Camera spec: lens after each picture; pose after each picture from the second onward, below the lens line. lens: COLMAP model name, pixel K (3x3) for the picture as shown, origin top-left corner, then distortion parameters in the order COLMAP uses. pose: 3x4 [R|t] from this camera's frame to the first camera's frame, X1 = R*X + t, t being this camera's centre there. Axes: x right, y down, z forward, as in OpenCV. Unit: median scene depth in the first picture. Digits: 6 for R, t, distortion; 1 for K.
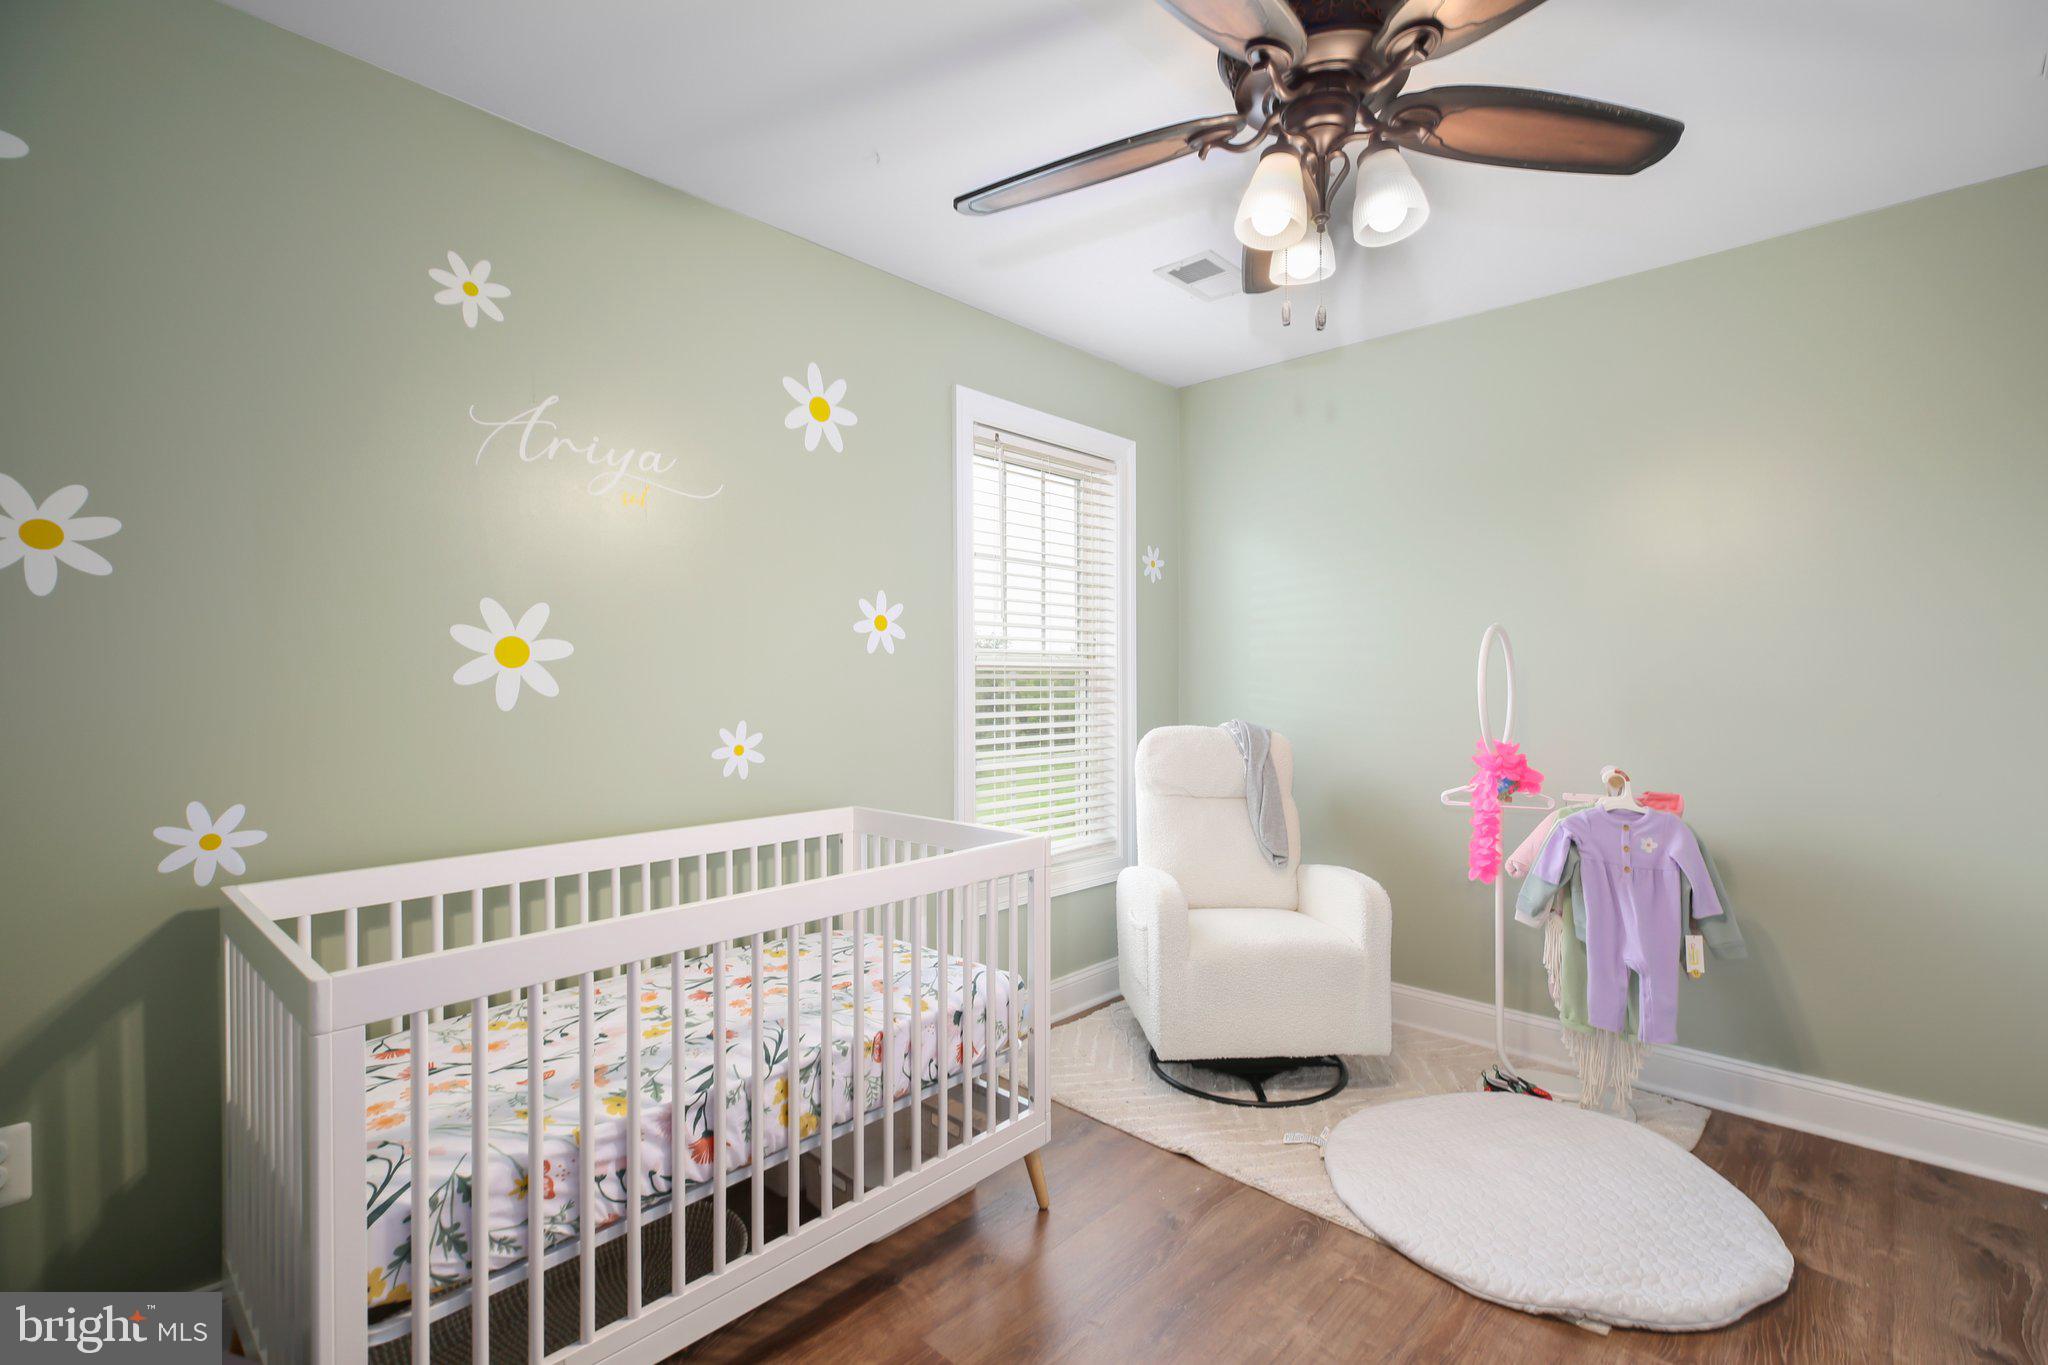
lens RADIAL K [[935.9, 0, 1031.7], [0, 935.9, 675.2], [0, 0, 1]] dist [0.021973, -0.000797]
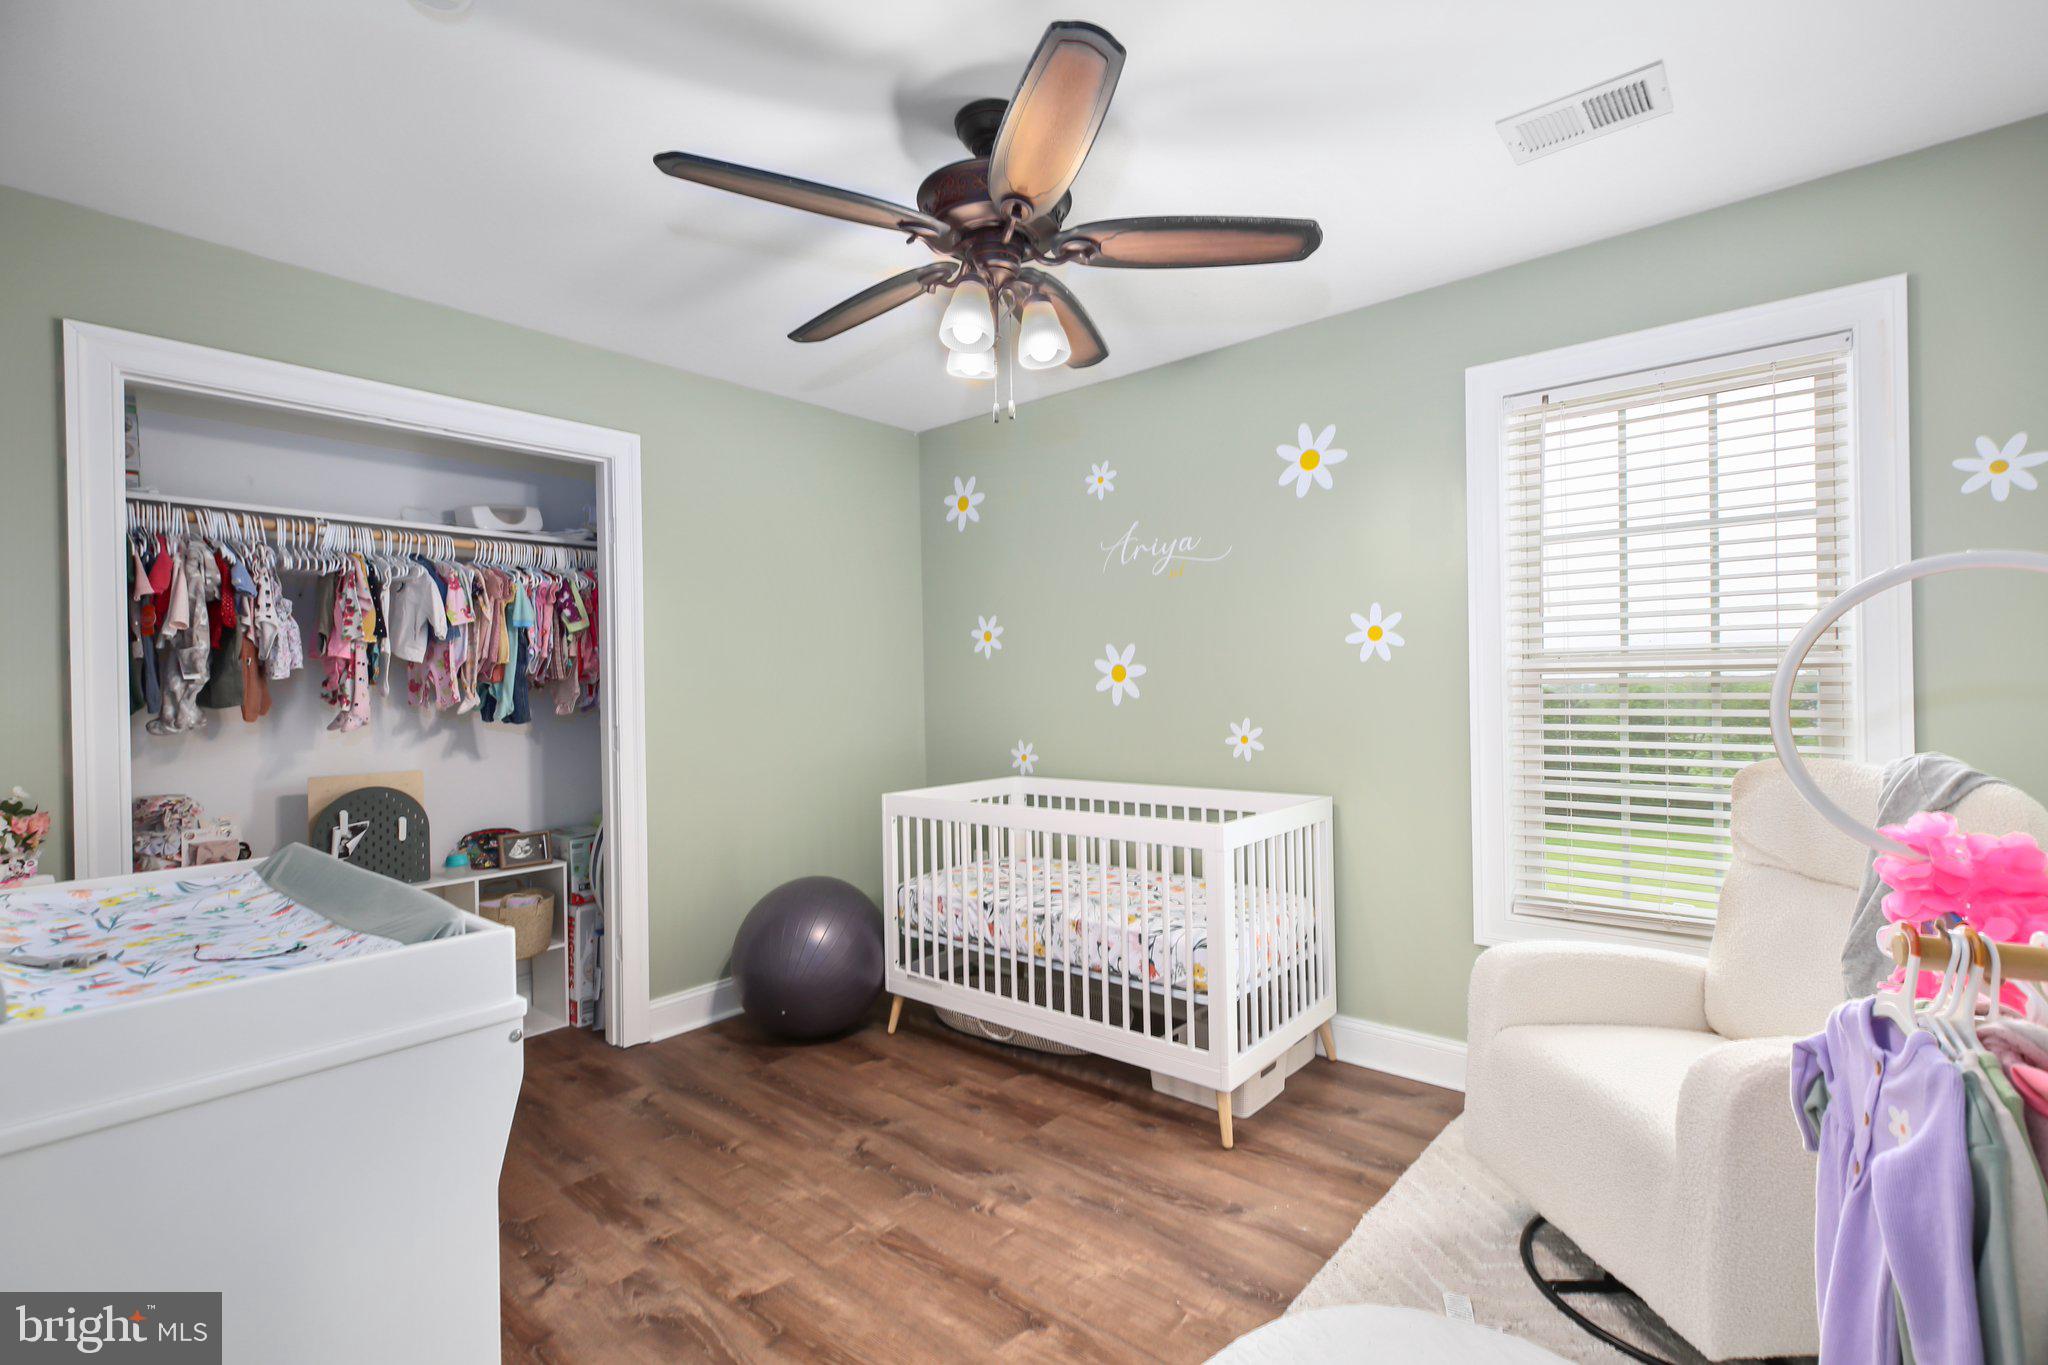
lens RADIAL K [[935.9, 0, 1038.2], [0, 935.9, 691.6], [0, 0, 1]] dist [0.021973, -0.000797]
pose [[0.040286, -0.000992, -0.999188, 0.964052], [0.009712, 0.999953, -0.000601, 0.008415], [0.999141, -0.009680, 0.040294, 0.614849]]
